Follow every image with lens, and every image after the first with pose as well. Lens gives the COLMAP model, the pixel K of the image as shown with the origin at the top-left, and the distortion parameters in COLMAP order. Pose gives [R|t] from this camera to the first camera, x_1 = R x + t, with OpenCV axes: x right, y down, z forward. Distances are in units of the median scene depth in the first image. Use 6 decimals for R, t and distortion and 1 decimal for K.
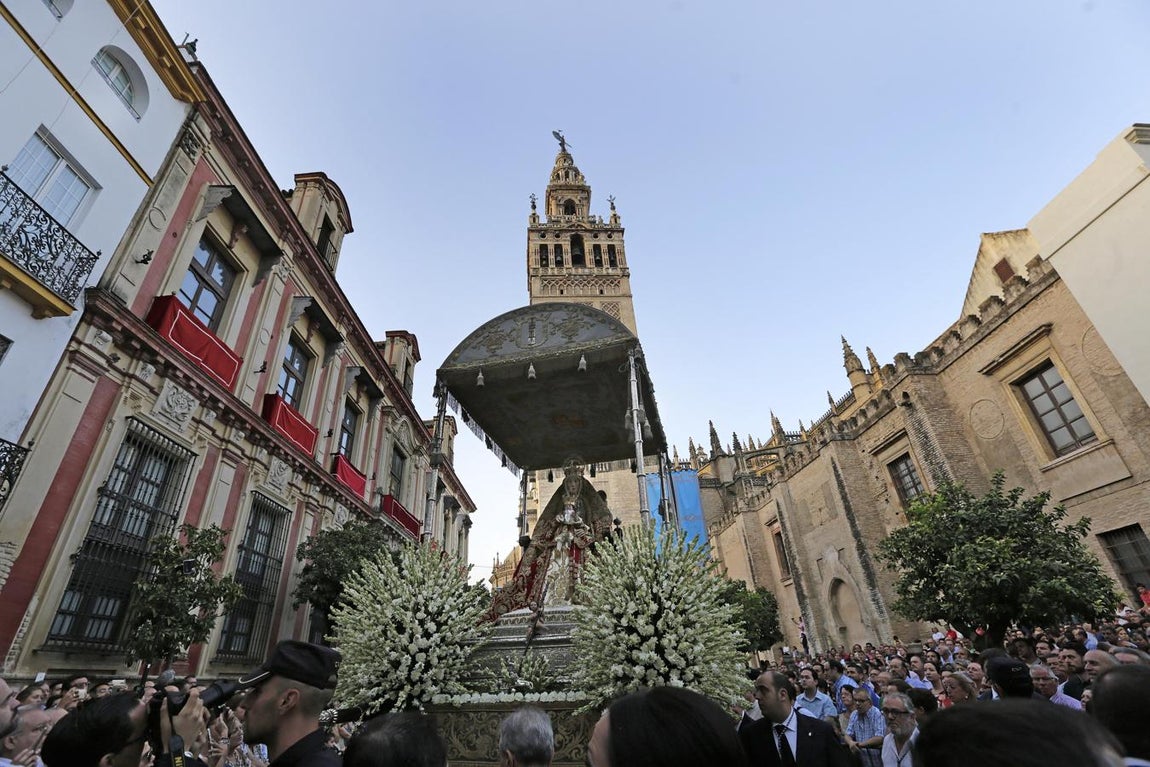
lens RADIAL K [[526.6, 0, 574.6], [0, 526.6, 372.7], [0, 0, 1]] dist [-0.048652, 0.018778]
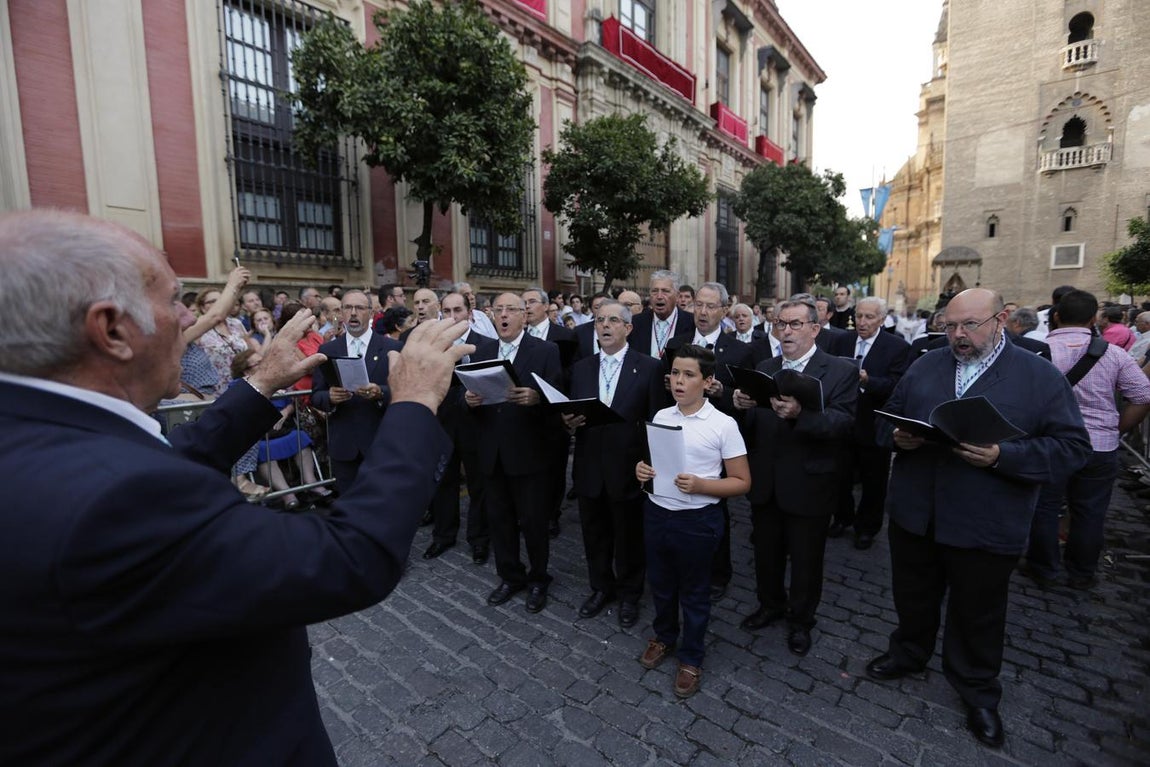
lens RADIAL K [[526.6, 0, 574.6], [0, 526.6, 372.7], [0, 0, 1]] dist [-0.048652, 0.018778]
pose [[0.777347, 0.118956, -0.617723, 0.009829], [0.285750, 0.808035, 0.515195, 0.137902], [0.560428, -0.576999, 0.594132, 0.228704]]
